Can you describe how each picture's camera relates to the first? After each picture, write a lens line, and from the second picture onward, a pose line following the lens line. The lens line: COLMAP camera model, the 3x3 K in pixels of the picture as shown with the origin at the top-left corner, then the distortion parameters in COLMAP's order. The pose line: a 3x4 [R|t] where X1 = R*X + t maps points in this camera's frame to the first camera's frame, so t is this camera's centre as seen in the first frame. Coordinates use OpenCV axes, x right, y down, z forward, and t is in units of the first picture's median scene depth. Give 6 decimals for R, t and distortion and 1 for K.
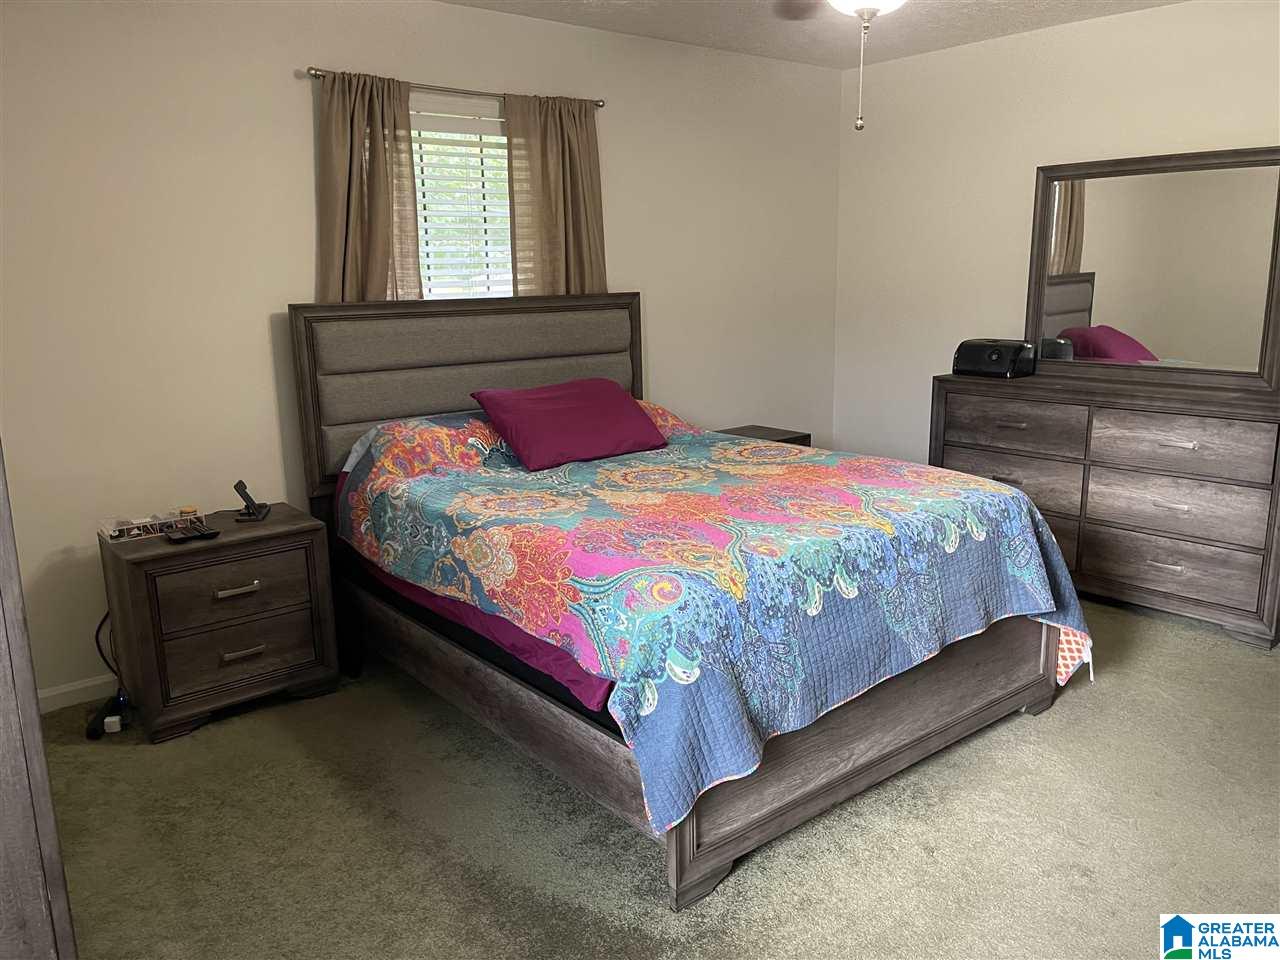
lens RADIAL K [[984.1, 0, 650.4], [0, 984.1, 485.2], [0, 0, 1]] dist [0.051418, -0.050590]
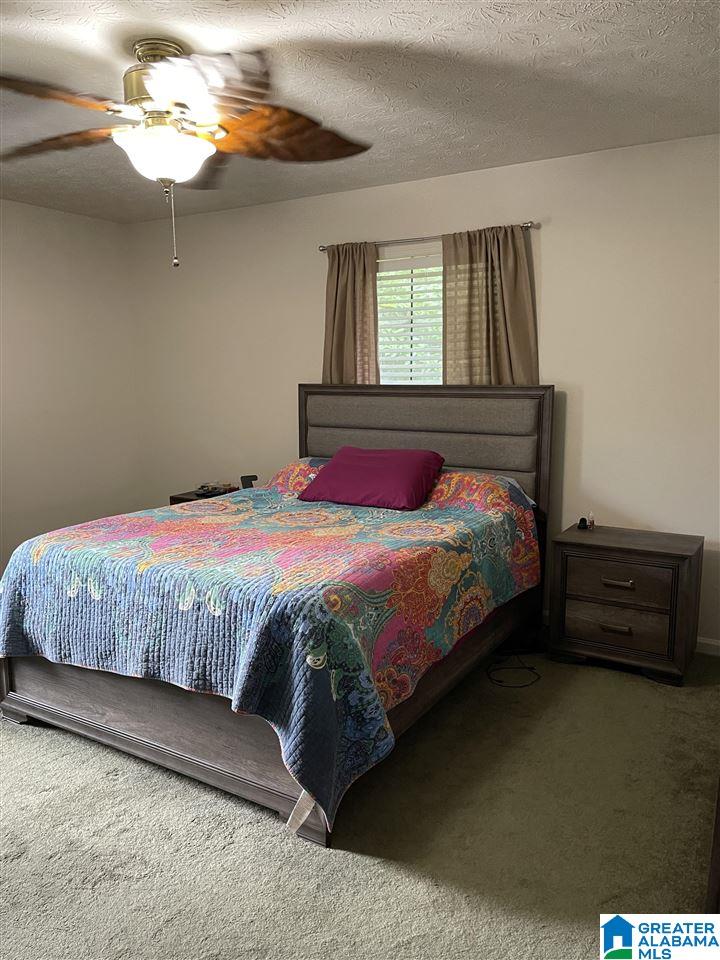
lens RADIAL K [[738.1, 0, 354.1], [0, 738.1, 487.3], [0, 0, 1]] dist [0.051418, -0.050590]
pose [[0.317087, 0.168530, -0.933303, 0.833011], [-0.201364, 0.973611, 0.107396, -0.150173], [0.926773, 0.153880, 0.342655, 0.613458]]
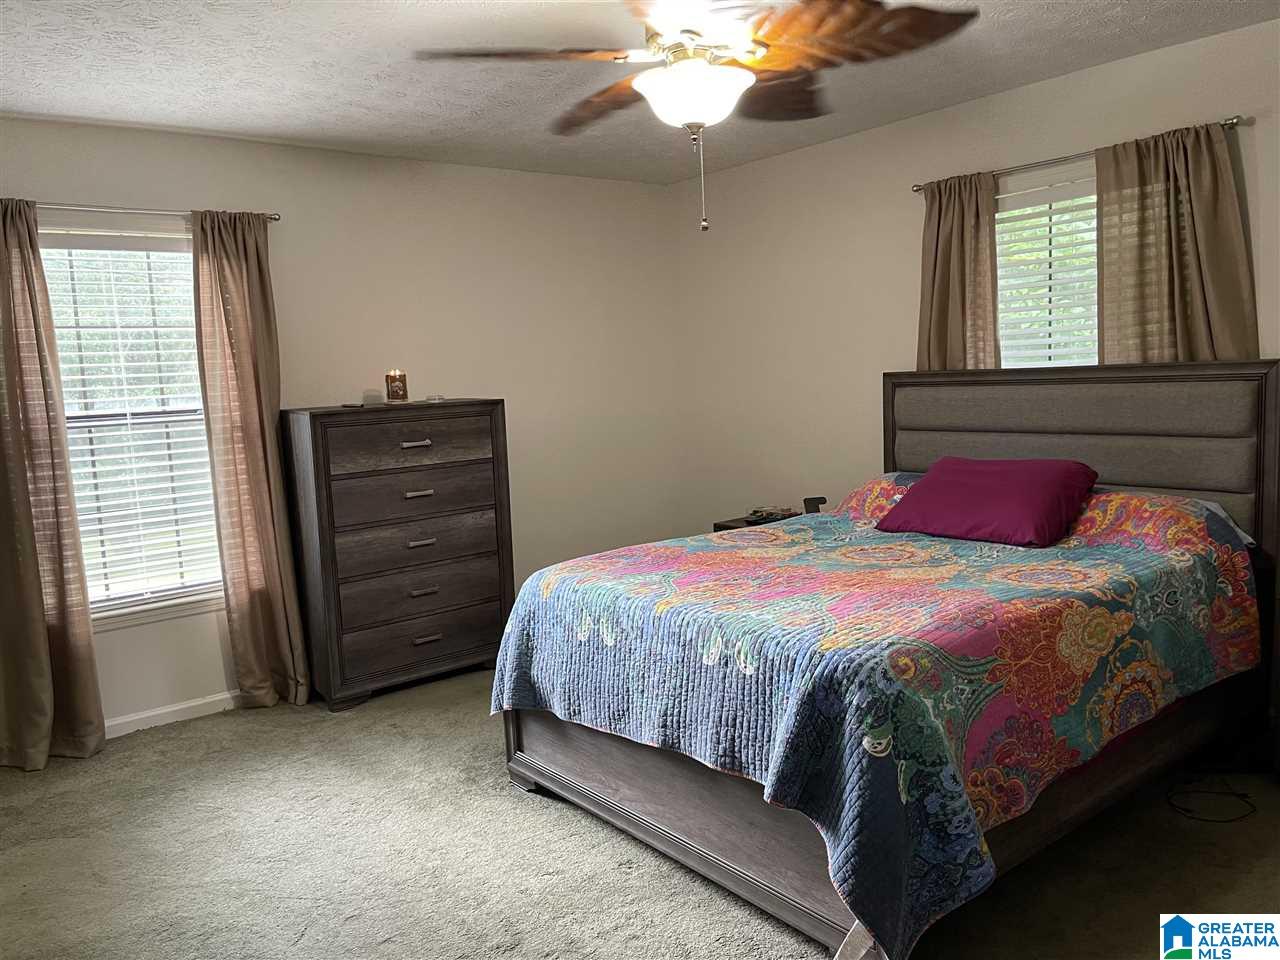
lens RADIAL K [[984.1, 0, 627.2], [0, 984.1, 479.7], [0, 0, 1]] dist [0.051418, -0.050590]
pose [[-0.028994, 0.133307, -0.990651, 0.852105], [-0.163325, 0.977116, 0.136266, -0.152637], [0.986146, 0.165749, -0.006558, 0.641697]]
